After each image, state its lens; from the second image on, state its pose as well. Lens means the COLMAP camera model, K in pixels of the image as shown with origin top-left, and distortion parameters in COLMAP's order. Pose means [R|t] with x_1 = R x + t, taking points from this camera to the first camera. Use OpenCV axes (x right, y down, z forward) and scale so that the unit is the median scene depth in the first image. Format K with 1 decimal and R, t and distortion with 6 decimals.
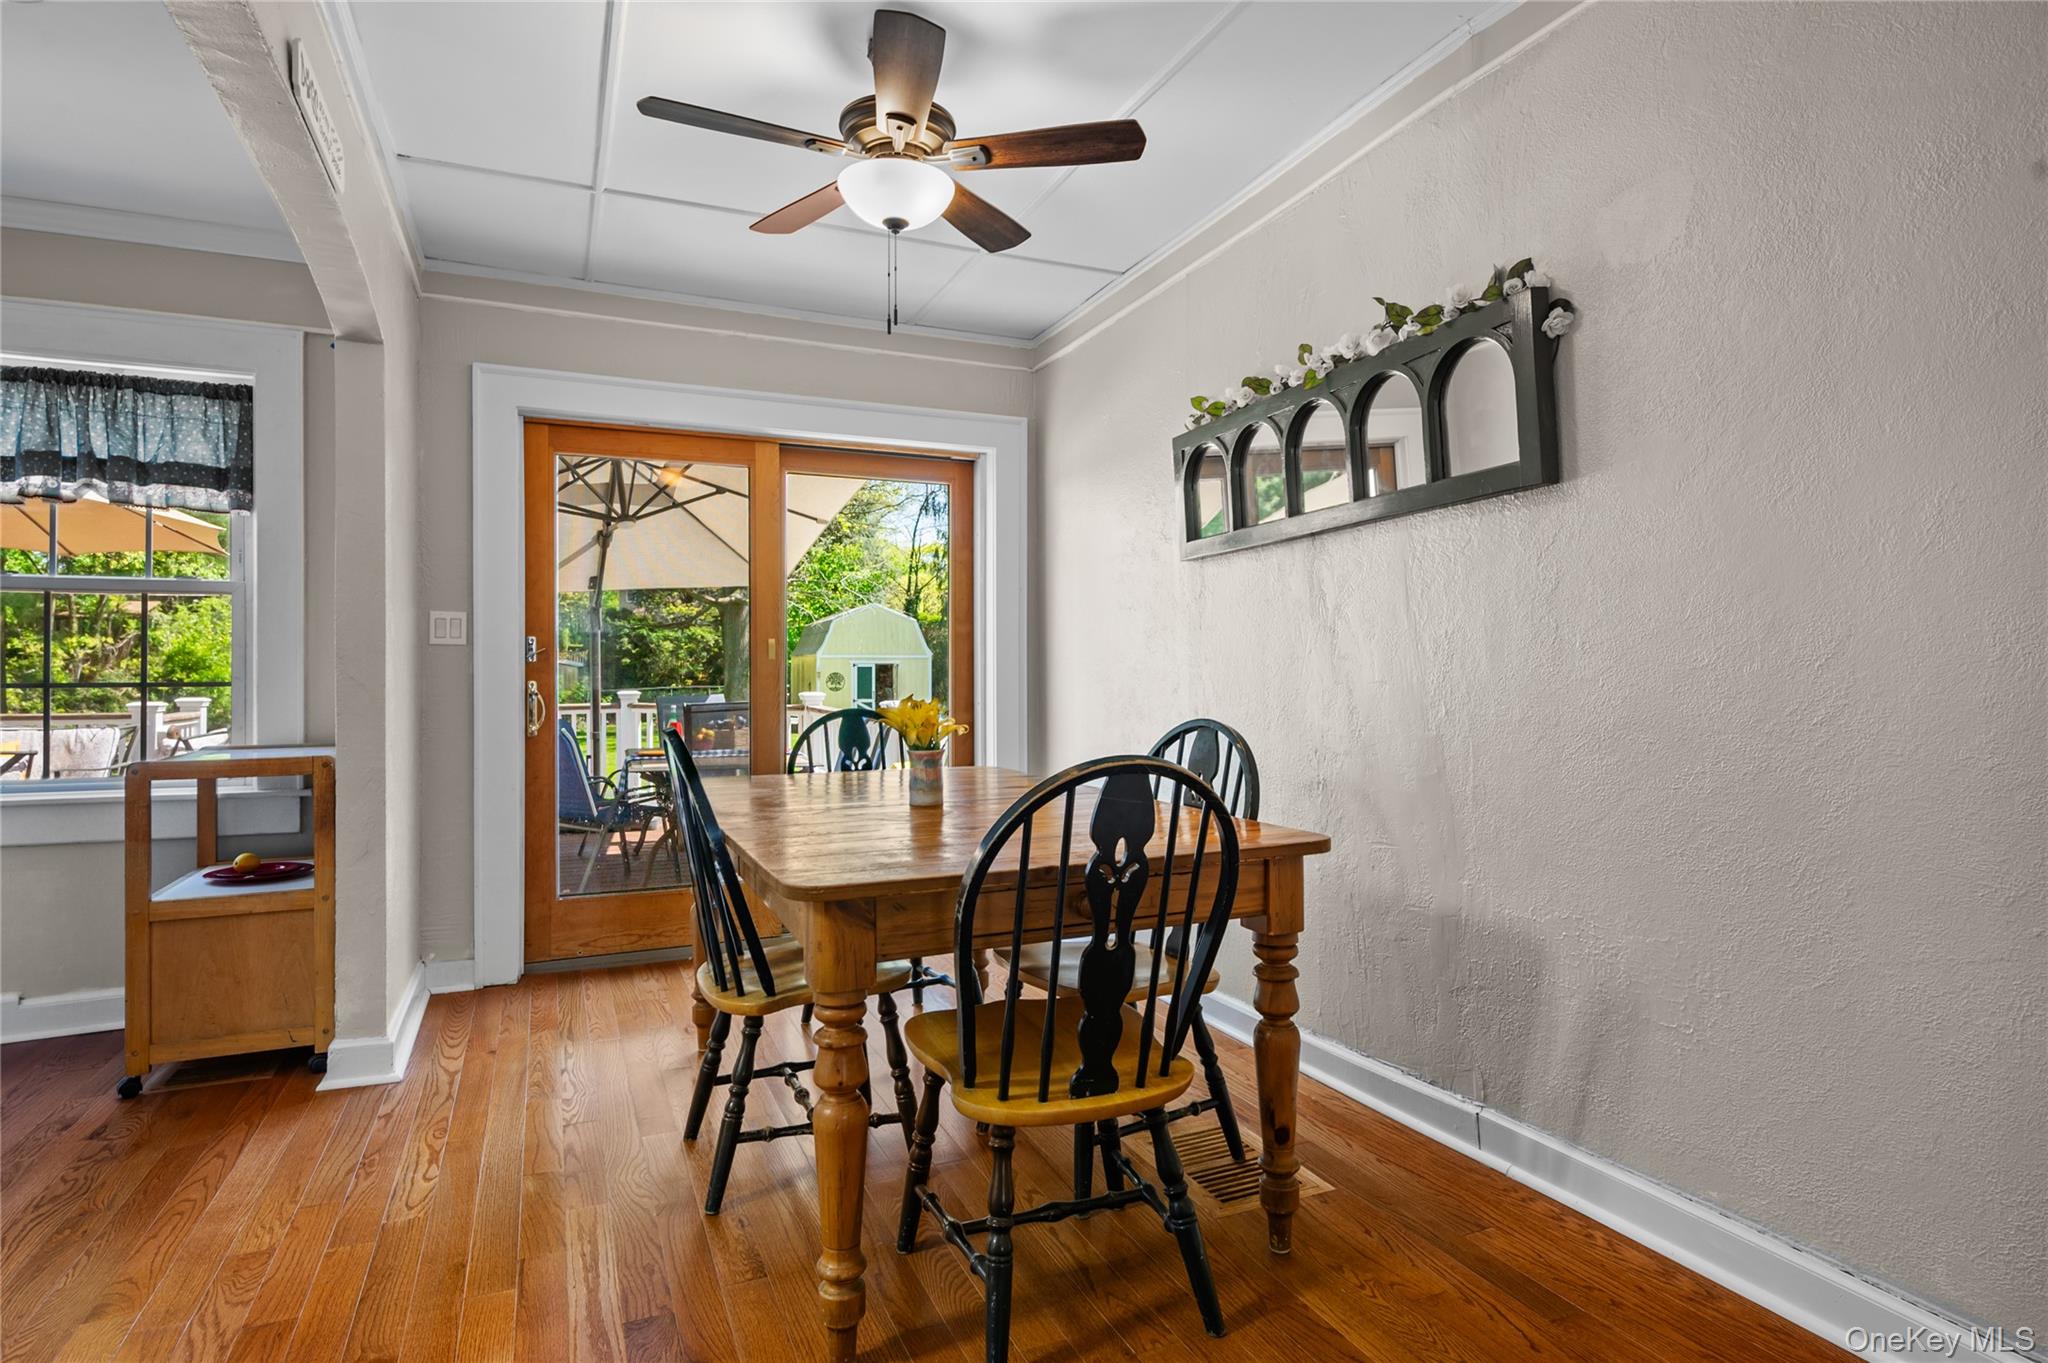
lens RADIAL K [[1092.7, 0, 1041.8], [0, 1092.7, 674.9], [0, 0, 1]] dist [-0.023171, -0.001543]
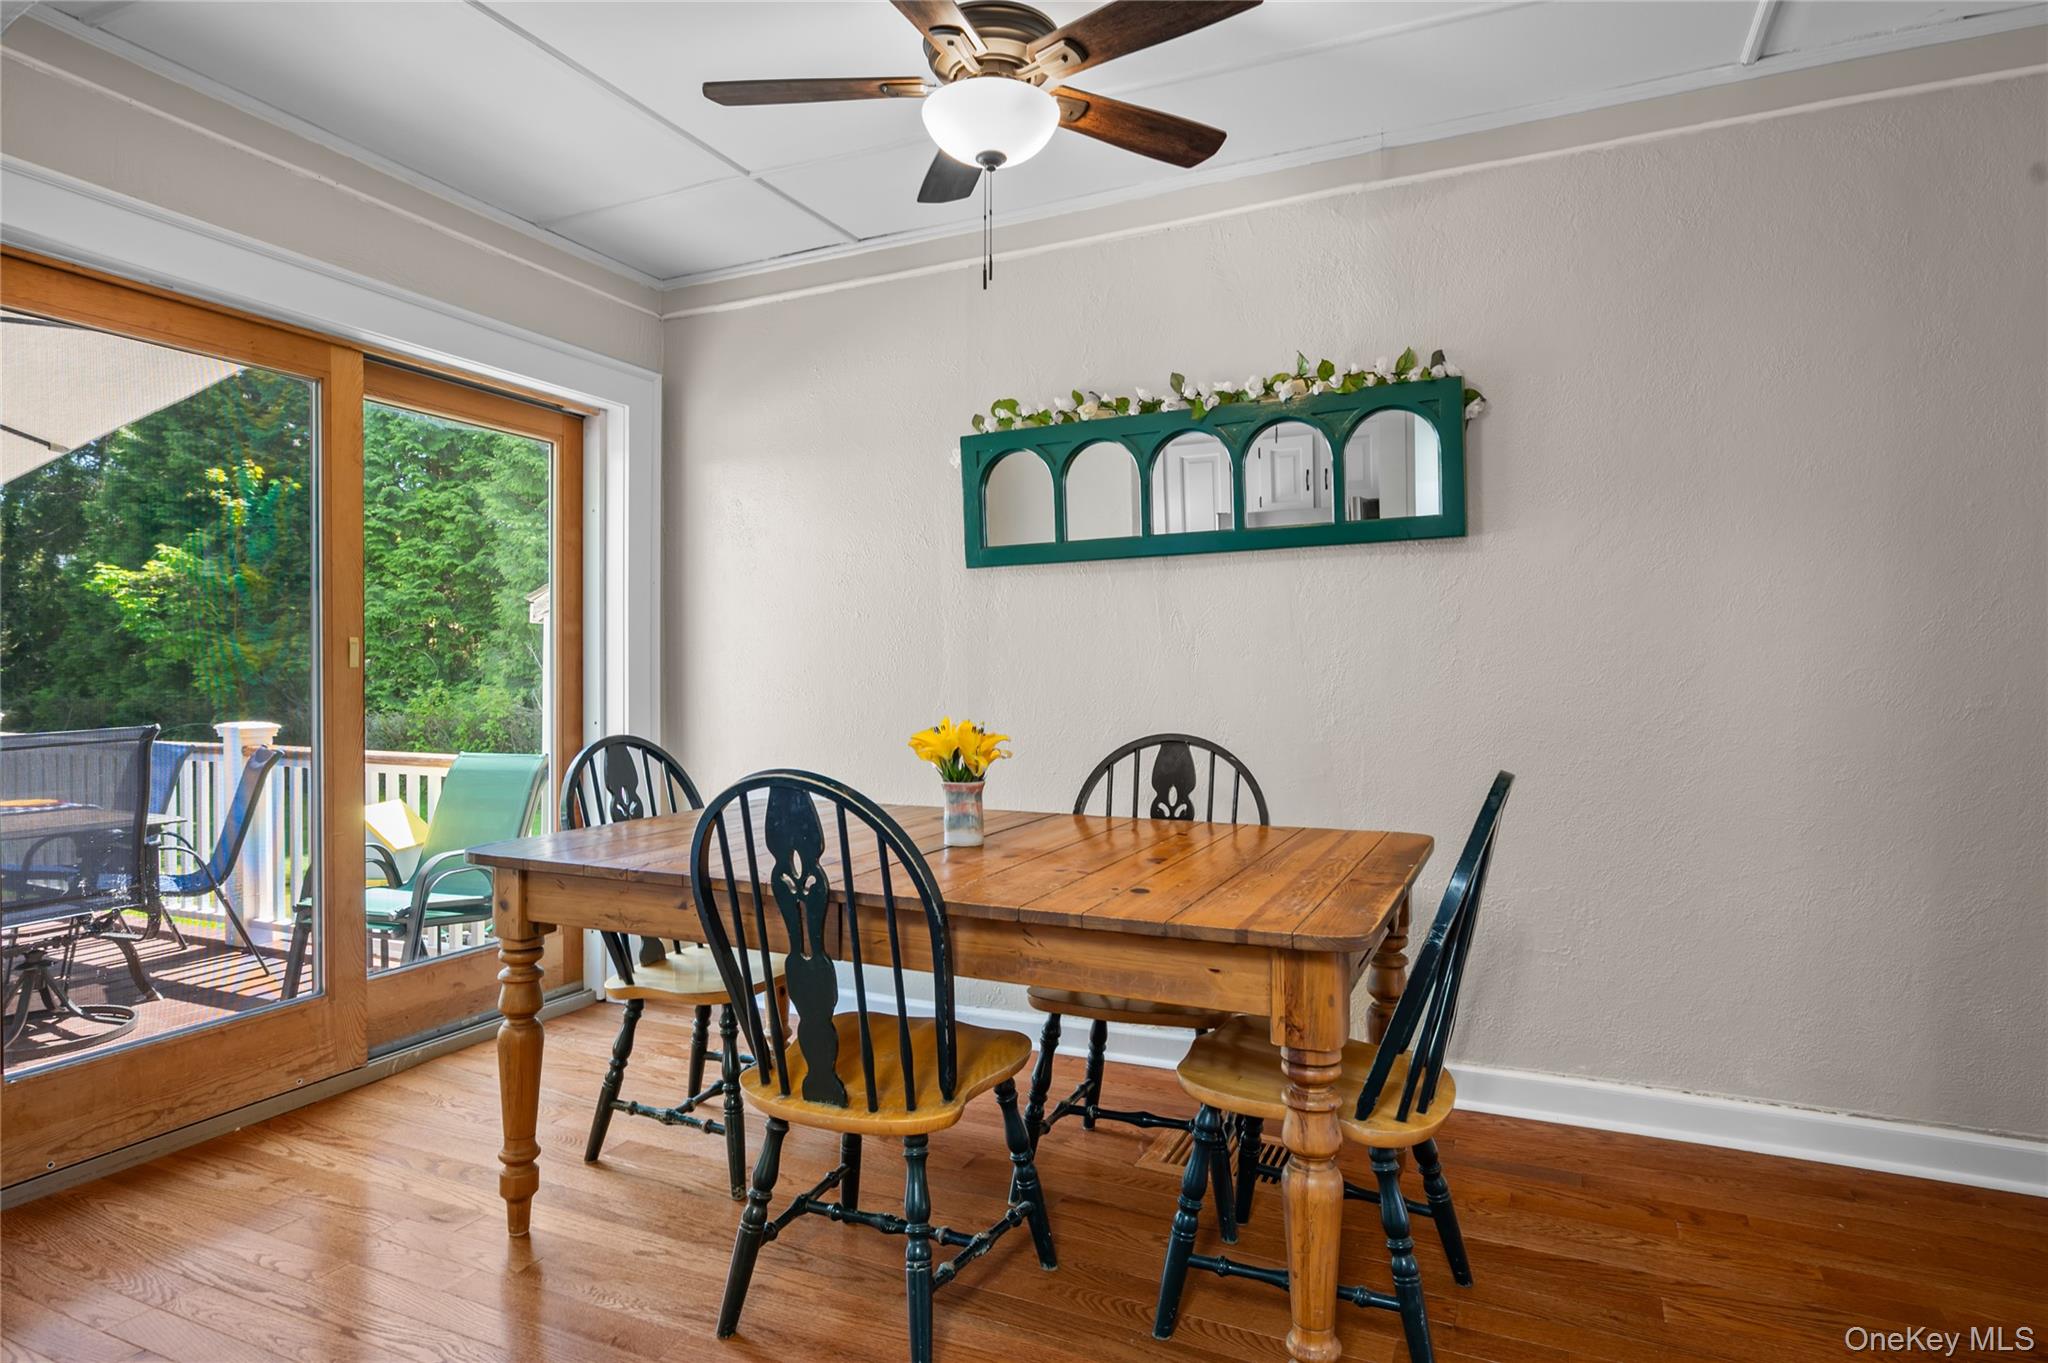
lens RADIAL K [[1092.7, 0, 1025.3], [0, 1092.7, 682.1], [0, 0, 1]] dist [-0.023171, -0.001543]
pose [[0.747231, -0.007810, 0.664519, -0.659669], [-0.000408, 0.999925, 0.012211, -0.021036], [-0.664564, -0.009396, 0.747172, 0.354963]]
